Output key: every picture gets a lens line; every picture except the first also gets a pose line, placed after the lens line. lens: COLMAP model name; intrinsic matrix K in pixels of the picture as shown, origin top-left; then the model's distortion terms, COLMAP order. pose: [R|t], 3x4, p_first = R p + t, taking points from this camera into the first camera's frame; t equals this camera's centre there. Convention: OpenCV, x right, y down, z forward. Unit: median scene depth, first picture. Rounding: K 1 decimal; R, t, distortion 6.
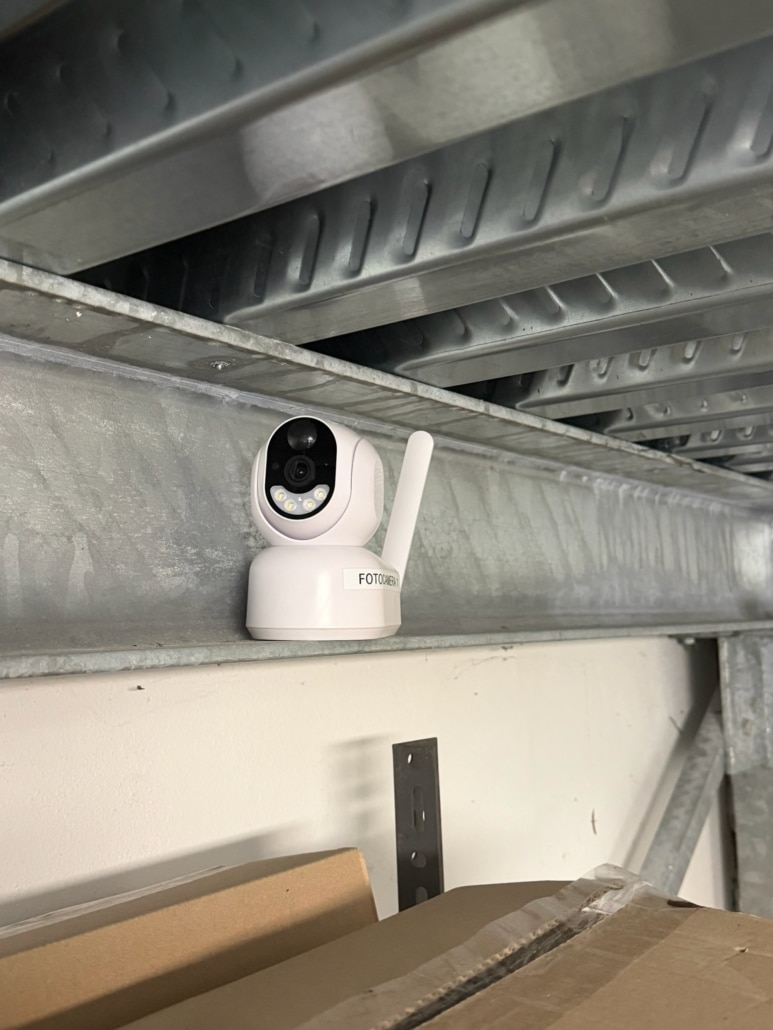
lens RADIAL K [[1054.2, 0, 386.5], [0, 1054.2, 515.0], [0, 0, 1]] dist [0.017435, -0.003019]
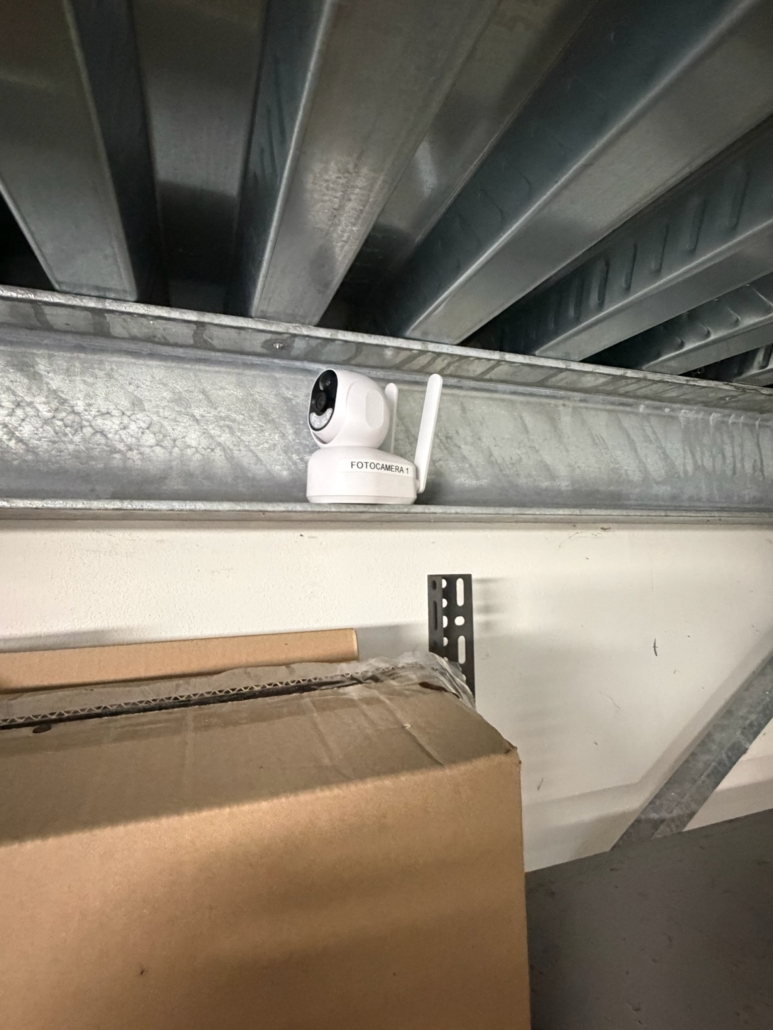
lens RADIAL K [[520.8, 0, 386.5], [0, 520.8, 515.0], [0, 0, 1]] dist [-0.011071, -0.000206]
pose [[0.829770, -0.002088, -0.558102, 0.303703], [0.037823, 0.997904, 0.052501, 0.063461], [0.556822, -0.064673, 0.828110, 0.238281]]
